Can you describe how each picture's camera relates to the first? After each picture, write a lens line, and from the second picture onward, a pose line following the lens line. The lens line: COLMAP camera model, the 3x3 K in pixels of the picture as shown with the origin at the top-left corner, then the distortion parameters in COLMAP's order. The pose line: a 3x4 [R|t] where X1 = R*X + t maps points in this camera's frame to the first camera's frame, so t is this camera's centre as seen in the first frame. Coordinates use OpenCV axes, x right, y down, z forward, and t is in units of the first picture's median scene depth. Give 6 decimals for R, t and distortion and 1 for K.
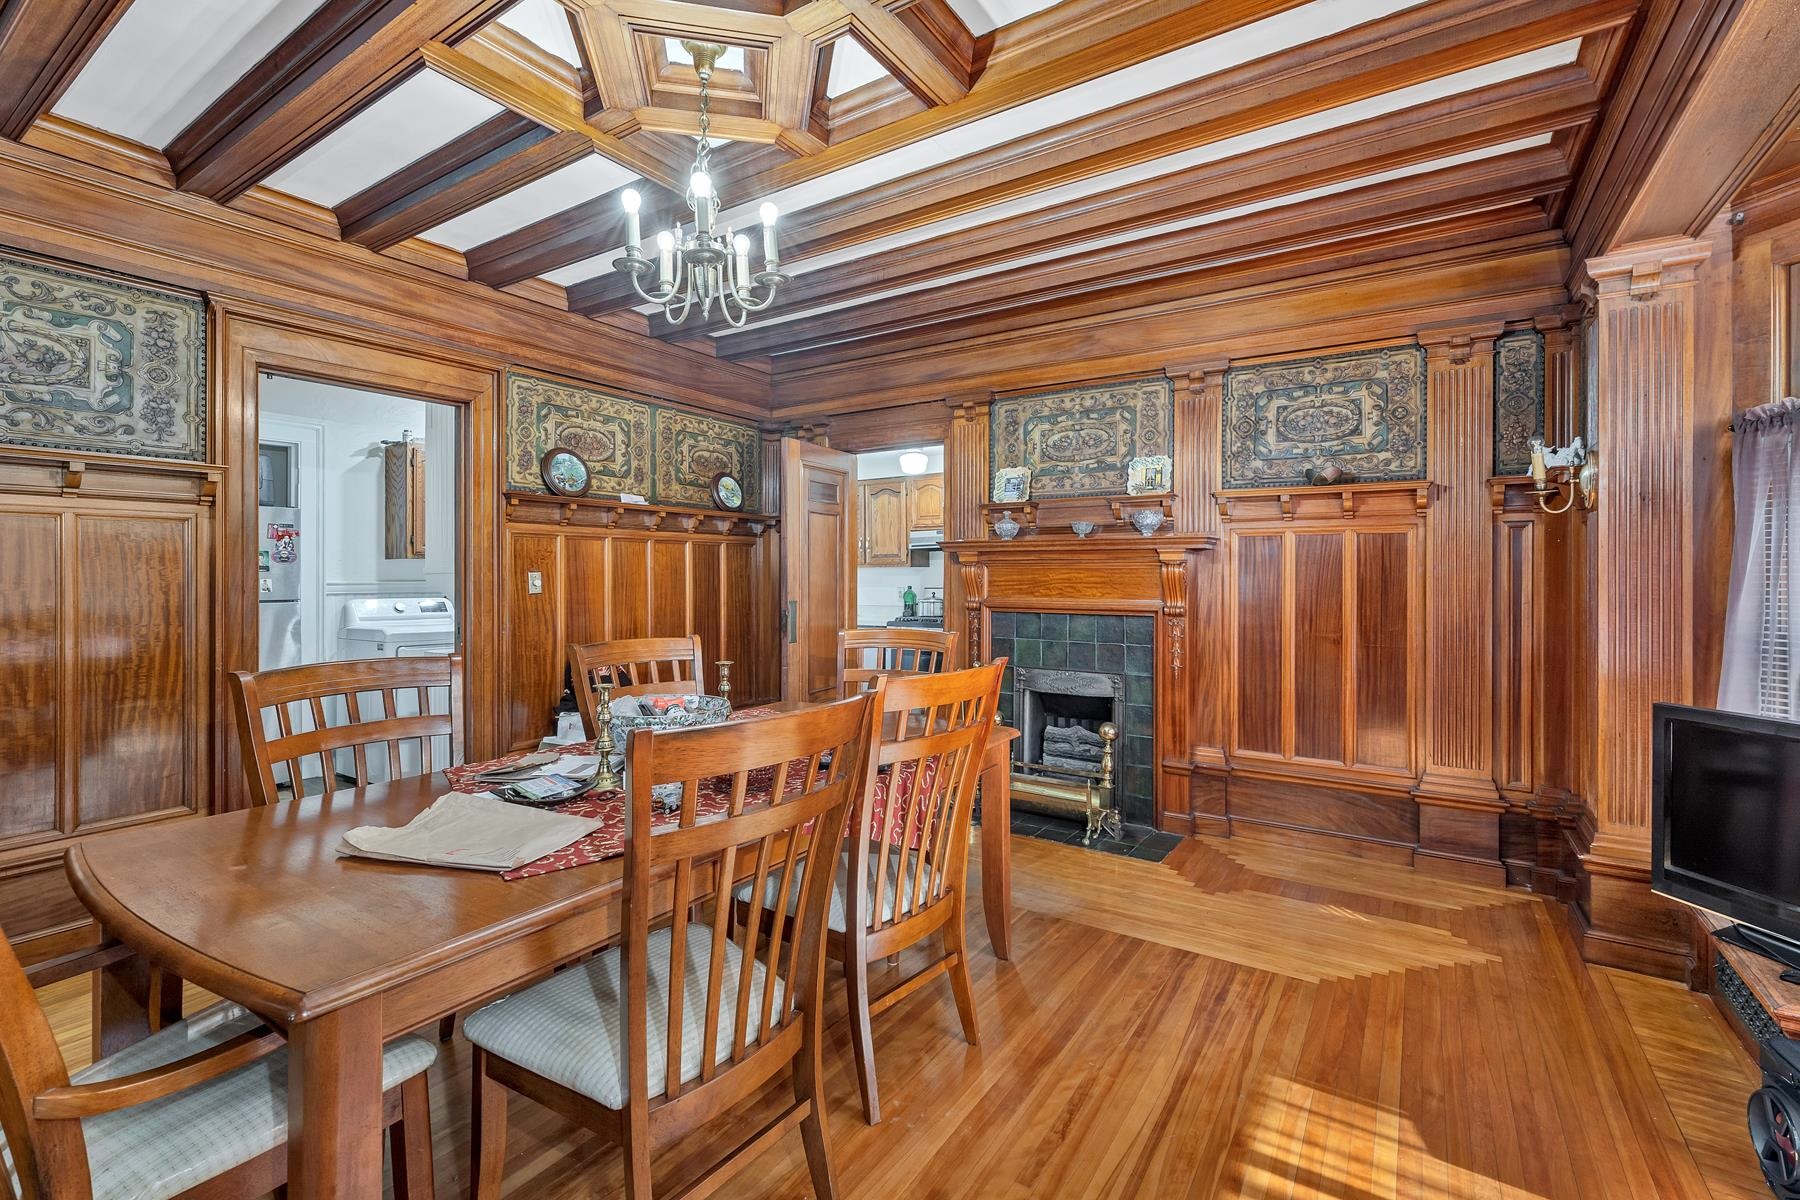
lens RADIAL K [[776.7, 0, 884.3], [0, 776.7, 592.5], [0, 0, 1]] dist [0.001452, 0.000950]
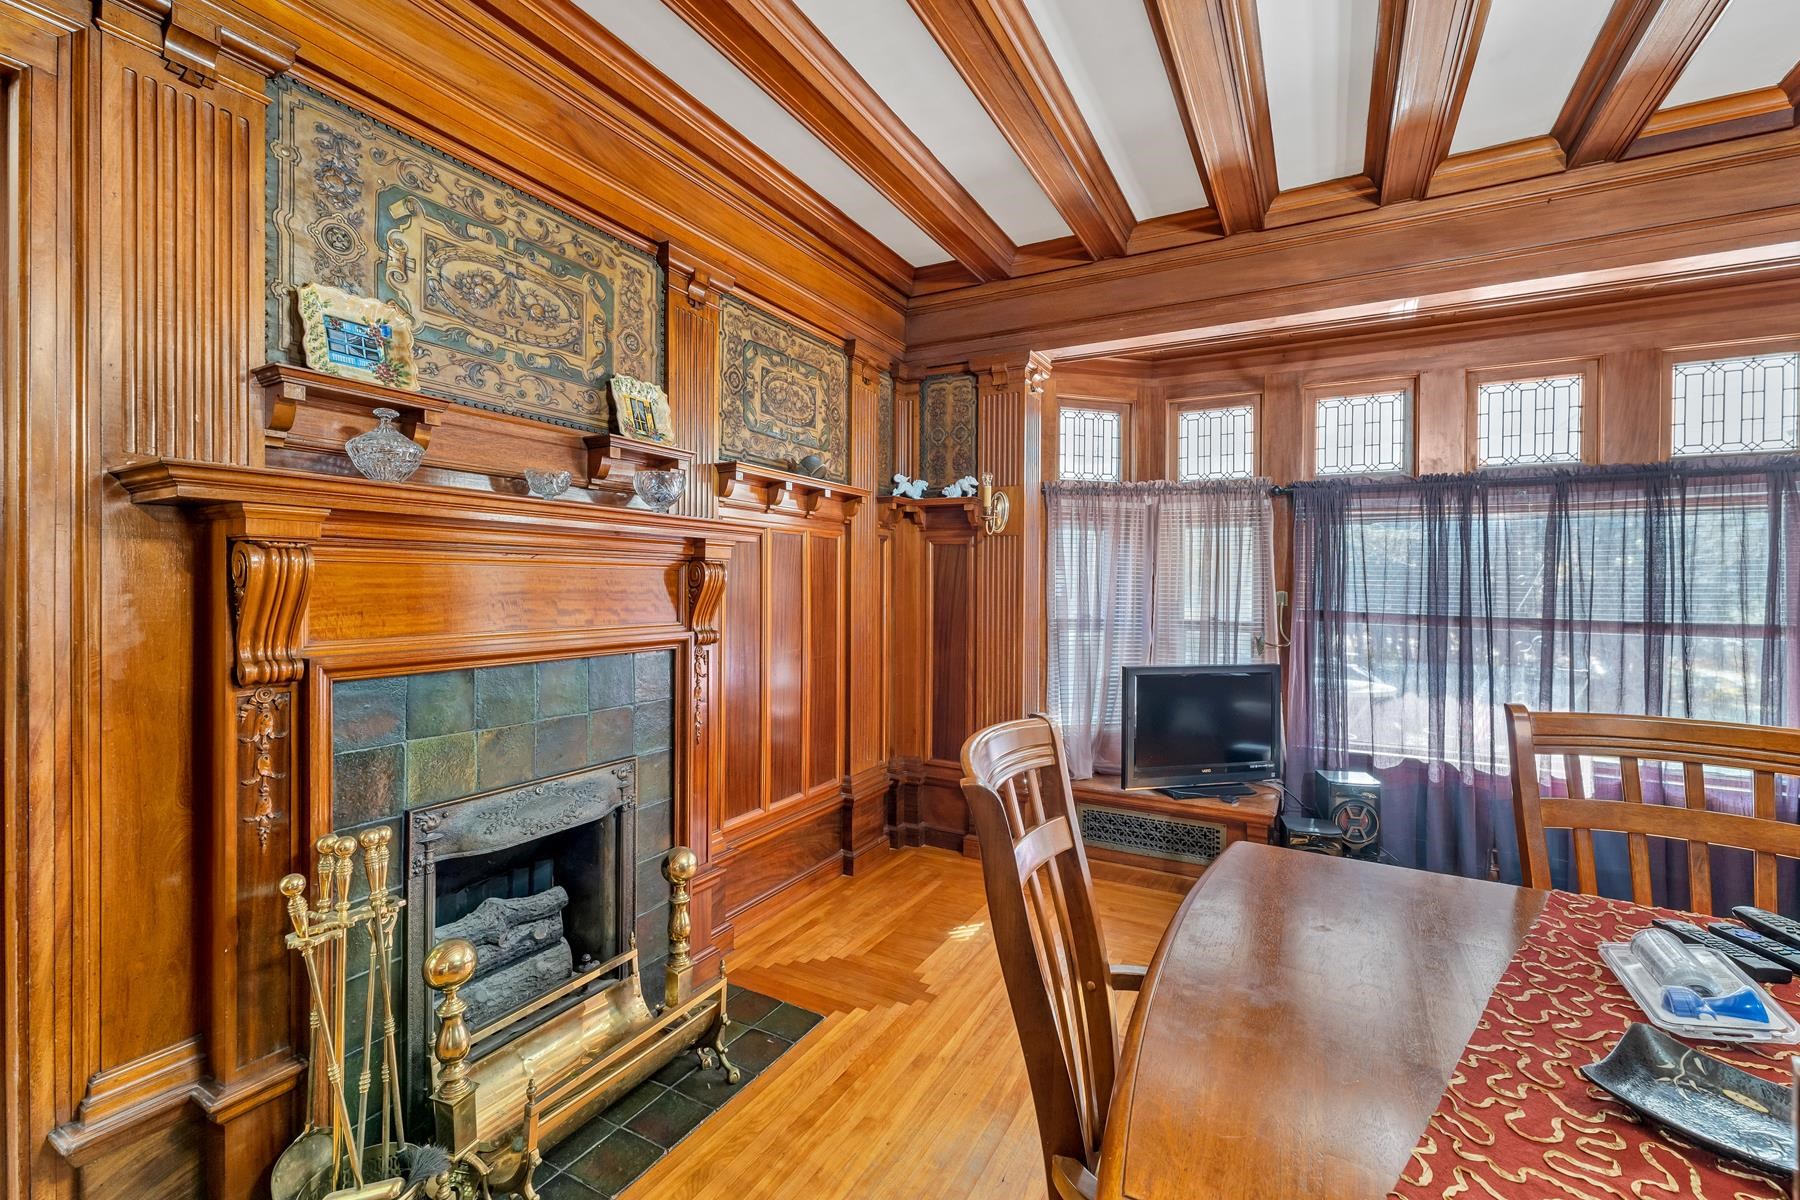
lens RADIAL K [[776.7, 0, 884.3], [0, 776.7, 592.5], [0, 0, 1]] dist [0.001452, 0.000950]
pose [[-0.093797, -0.013472, 0.995500, -0.253794], [0.014982, 0.999776, 0.014941, -0.018898], [-0.995479, 0.016316, -0.093575, 0.841480]]
